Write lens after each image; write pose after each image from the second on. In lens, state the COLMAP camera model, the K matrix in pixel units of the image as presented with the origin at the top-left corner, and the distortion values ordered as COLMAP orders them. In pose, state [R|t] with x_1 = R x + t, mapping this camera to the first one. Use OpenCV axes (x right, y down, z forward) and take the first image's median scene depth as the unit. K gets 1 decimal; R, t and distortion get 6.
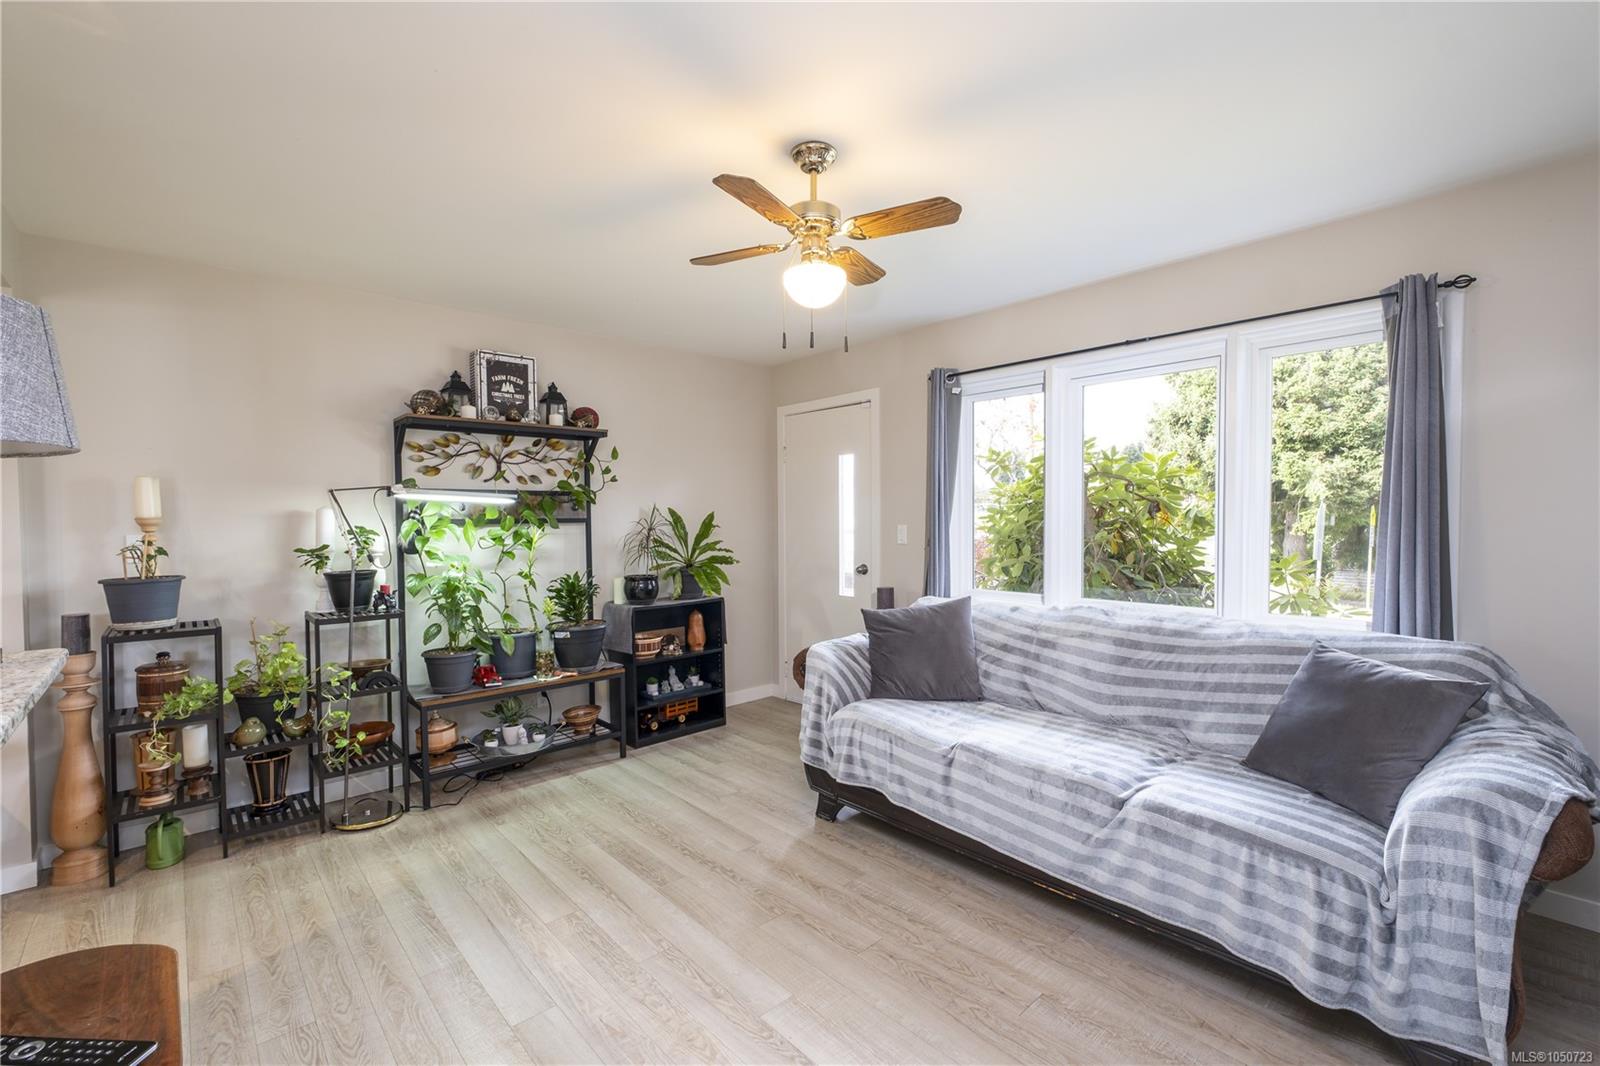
lens RADIAL K [[693.8, 0, 802.7], [0, 693.8, 536.1], [0, 0, 1]] dist [-0.001721, 0.000026]
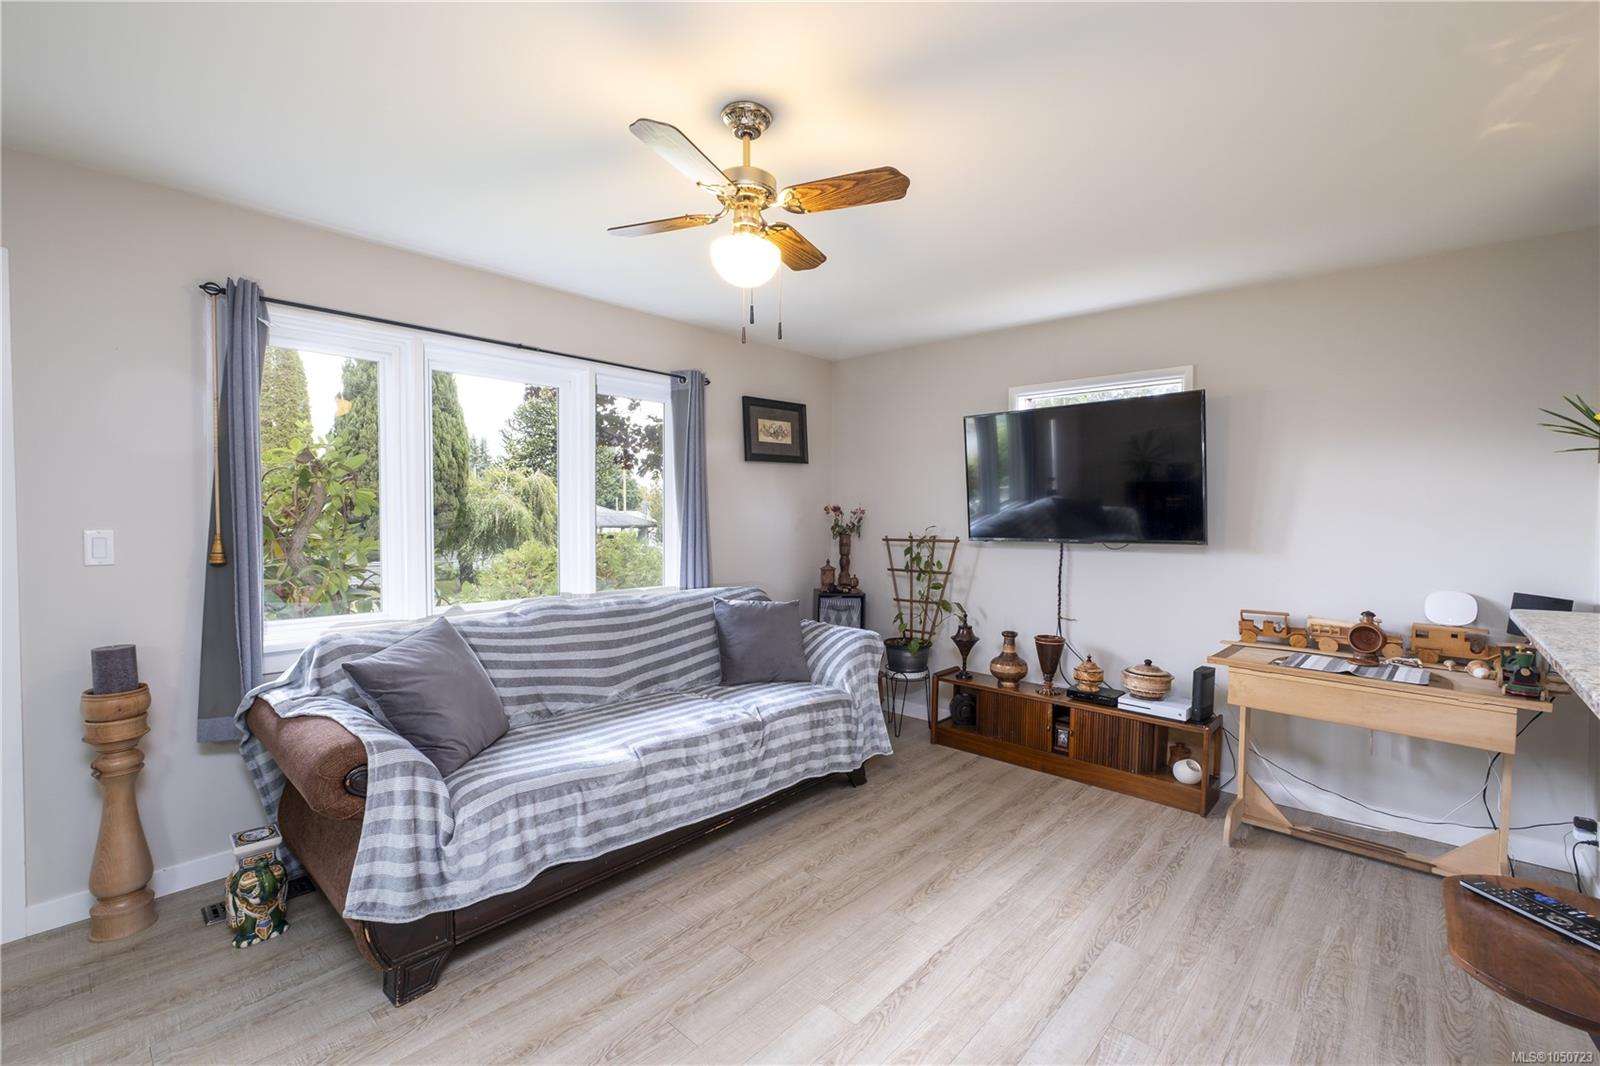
lens RADIAL K [[693.8, 0, 802.7], [0, 693.8, 536.1], [0, 0, 1]] dist [-0.001721, 0.000026]
pose [[-0.088316, -0.029857, 0.995645, -0.825729], [0.021081, 0.999271, 0.031836, -0.030010], [-0.995869, 0.023800, -0.087622, 0.934715]]
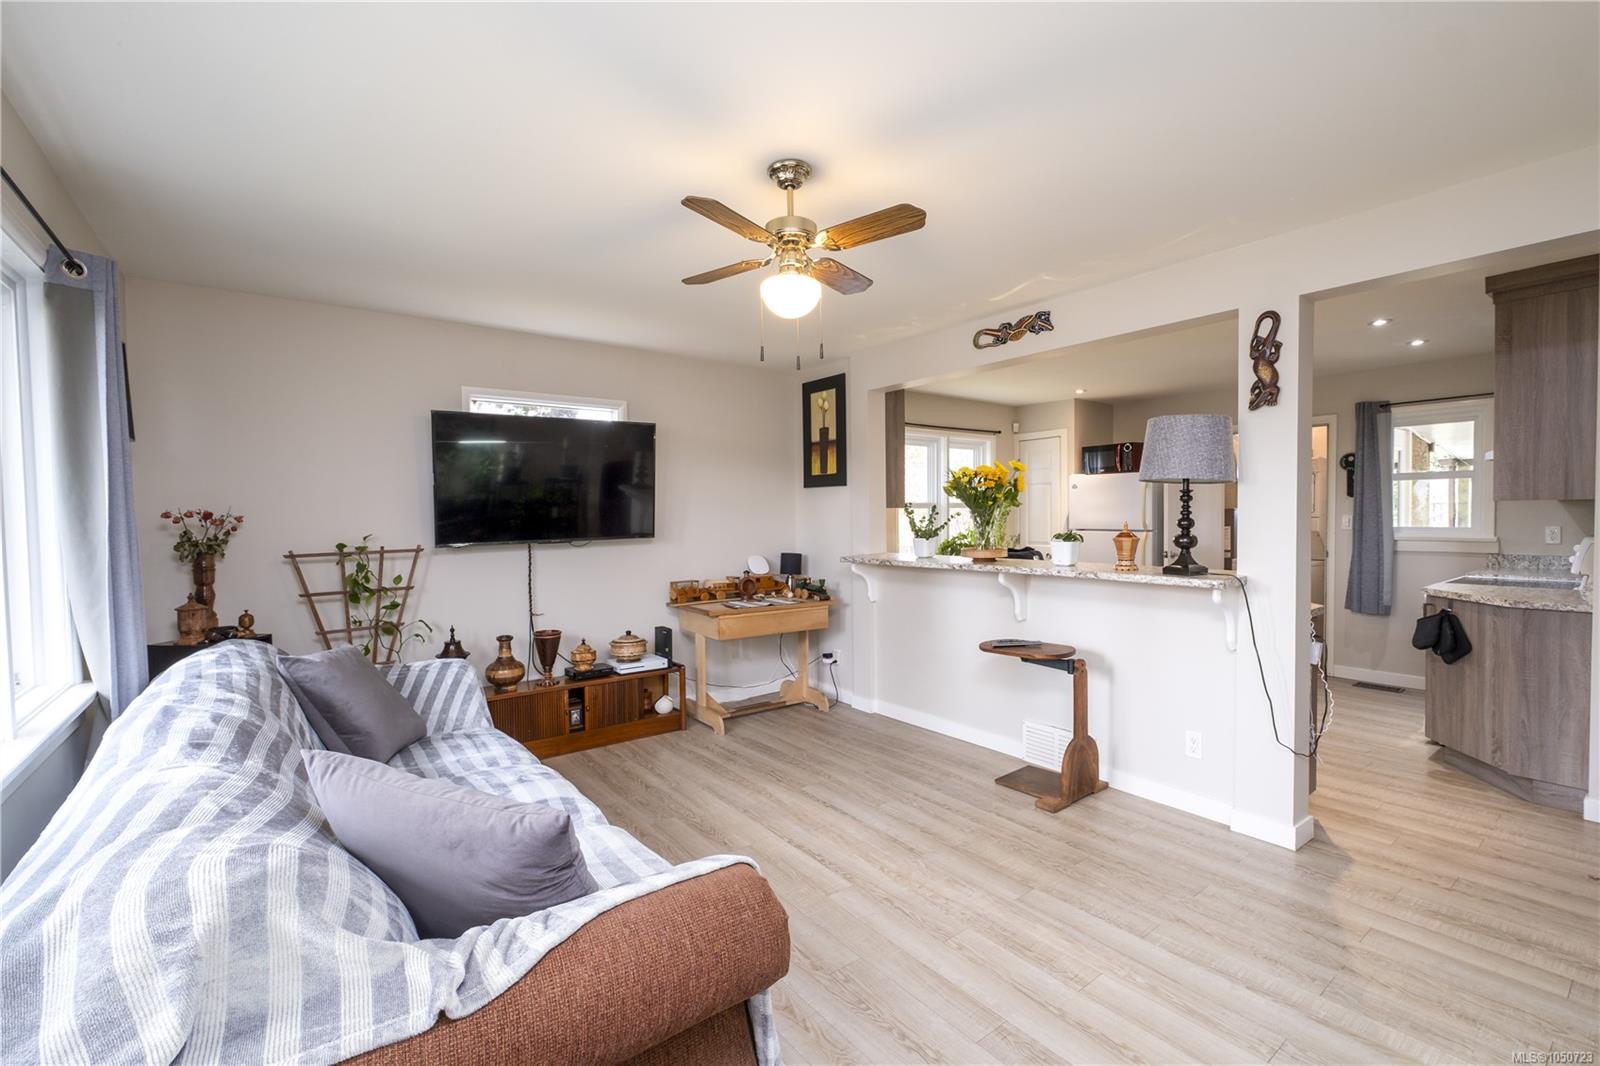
lens RADIAL K [[697.0, 0, 807.2], [0, 697.0, 538.4], [0, 0, 1]] dist [0.000820, 0.000468]
pose [[-0.995021, 0.014347, 0.098623, -0.138421], [0.020228, 0.998059, 0.058893, -0.052789], [-0.097587, 0.060595, -0.993381, 1.829576]]
